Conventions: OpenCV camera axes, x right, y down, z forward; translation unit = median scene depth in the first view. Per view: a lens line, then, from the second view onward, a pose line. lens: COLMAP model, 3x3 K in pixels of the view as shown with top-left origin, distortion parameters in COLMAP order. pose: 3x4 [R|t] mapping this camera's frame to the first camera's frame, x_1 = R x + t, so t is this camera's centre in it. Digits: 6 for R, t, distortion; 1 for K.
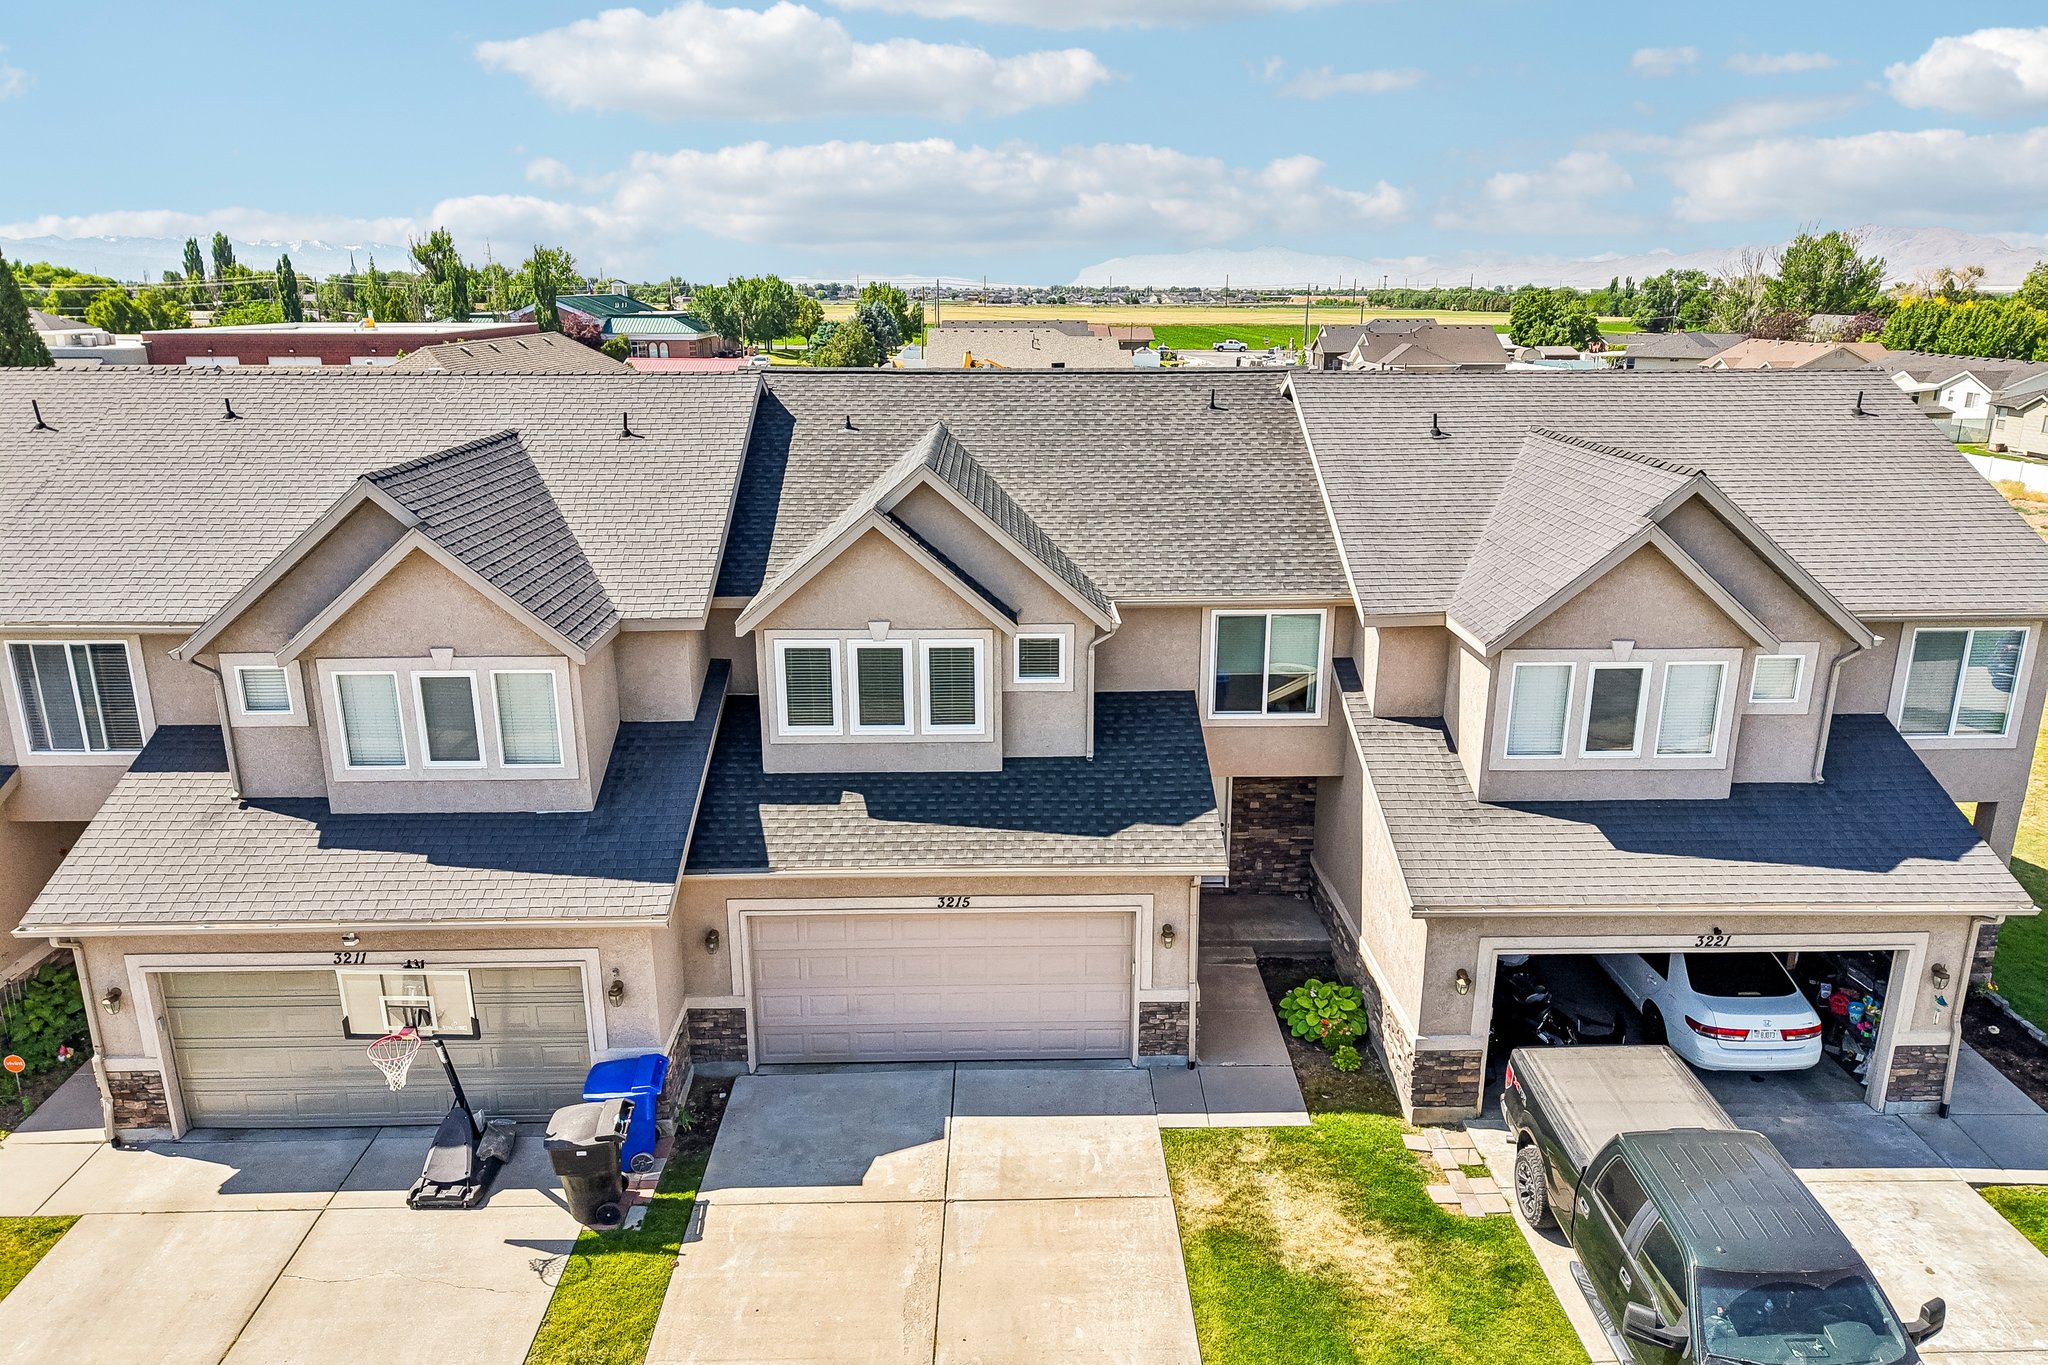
lens RADIAL K [[1364.7, 0, 1025.7], [0, 1364.7, 684.3], [0, 0, 1]] dist [0.026460, -0.029551]
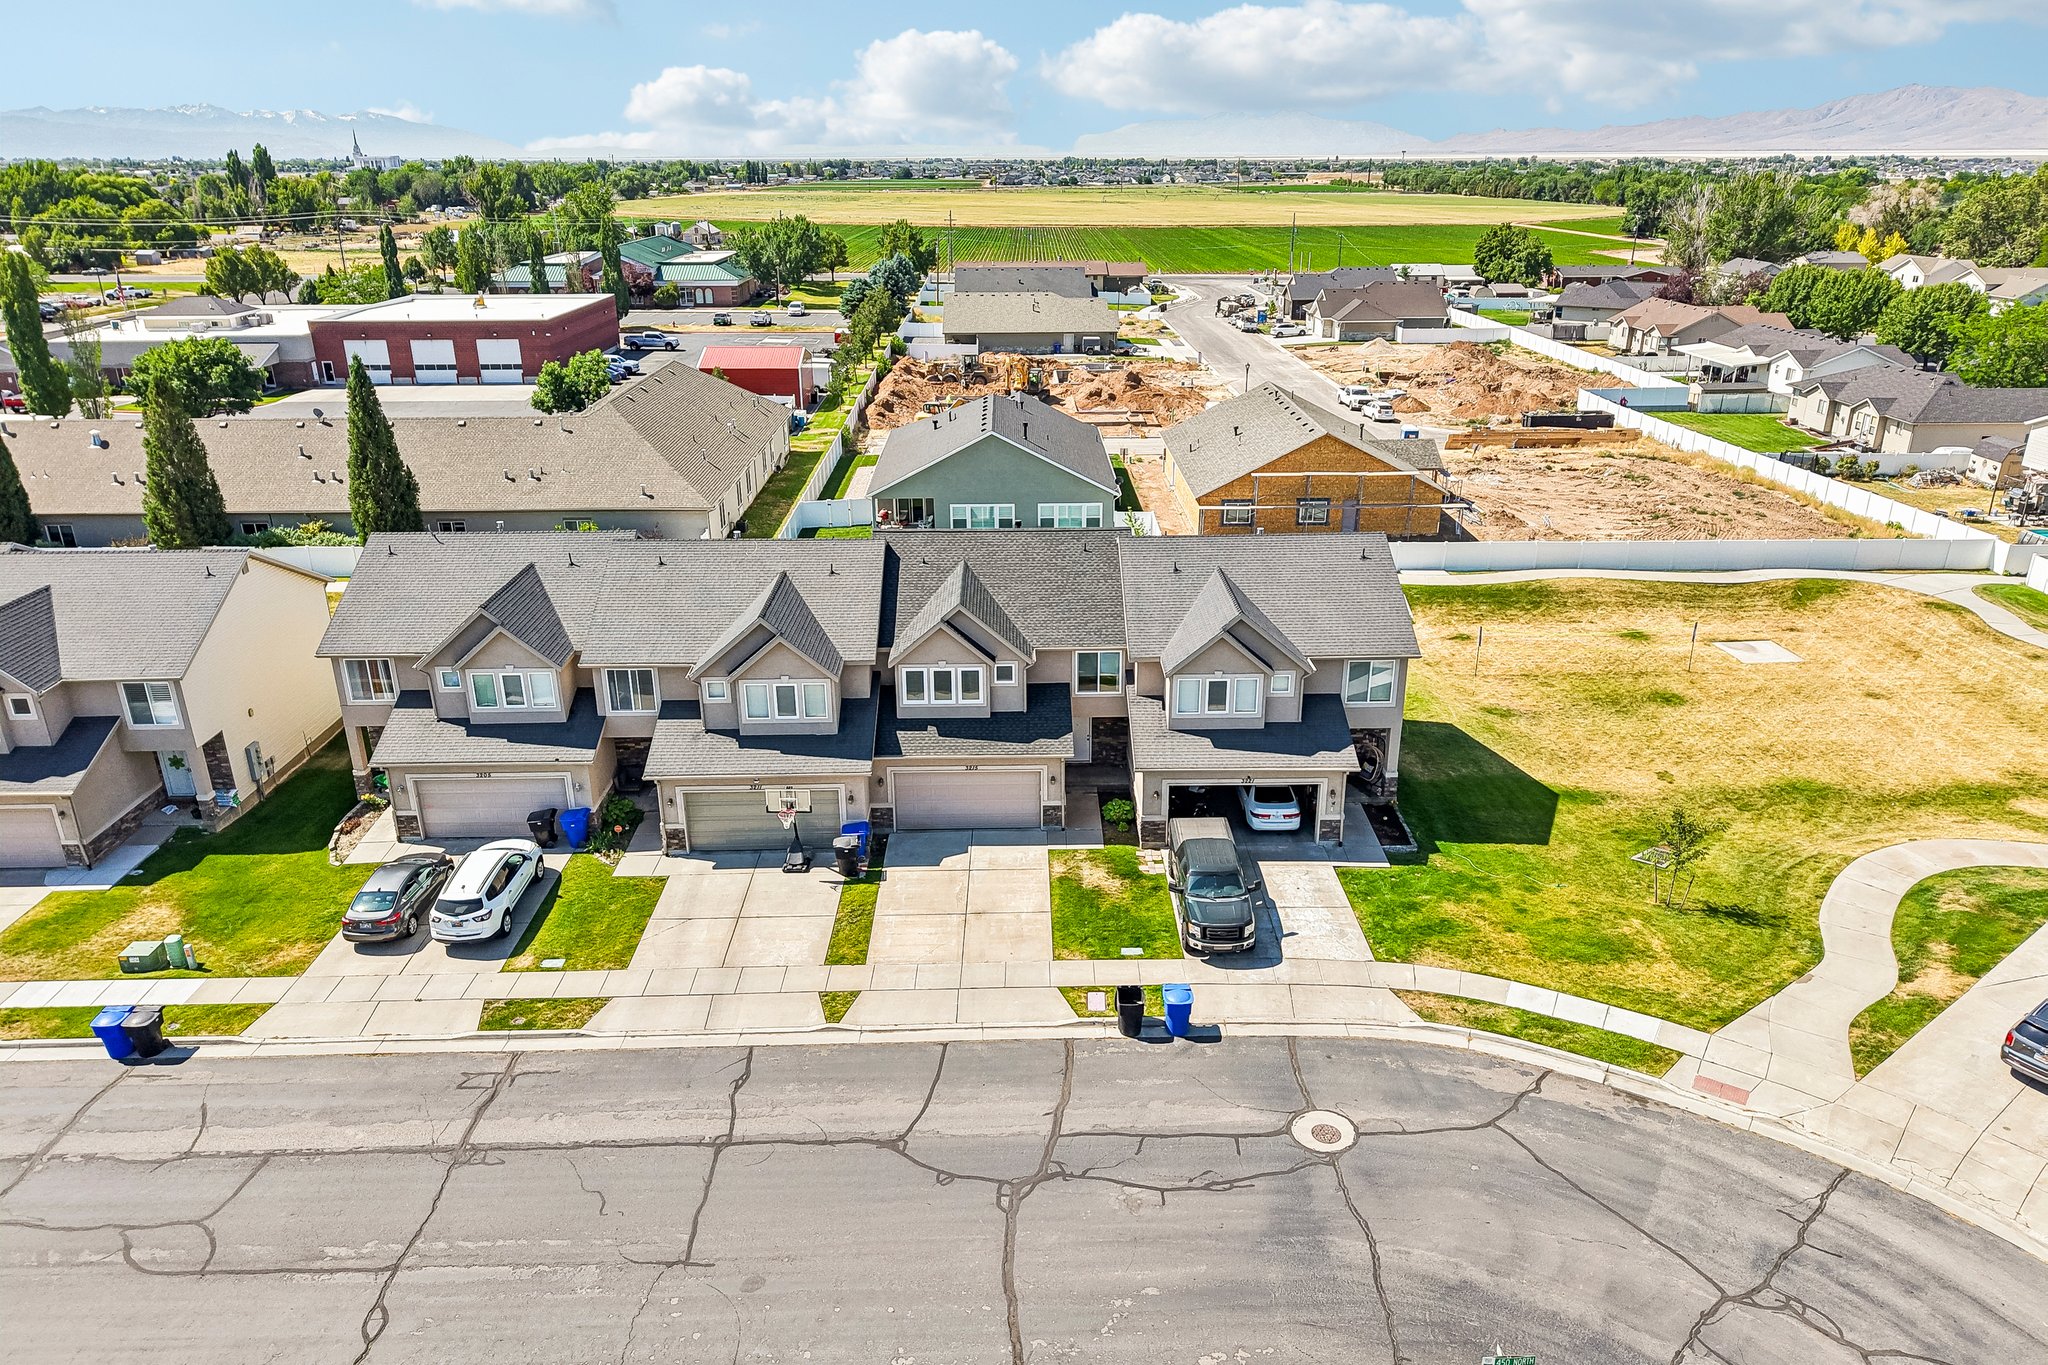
lens RADIAL K [[1364.7, 0, 1029.0], [0, 1364.7, 688.3], [0, 0, 1]] dist [0.026460, -0.029551]
pose [[0.999968, -0.002107, -0.007772, 0.079131], [0.002787, 0.996065, 0.088584, -0.226636], [0.007555, -0.088603, 0.996038, -1.611665]]
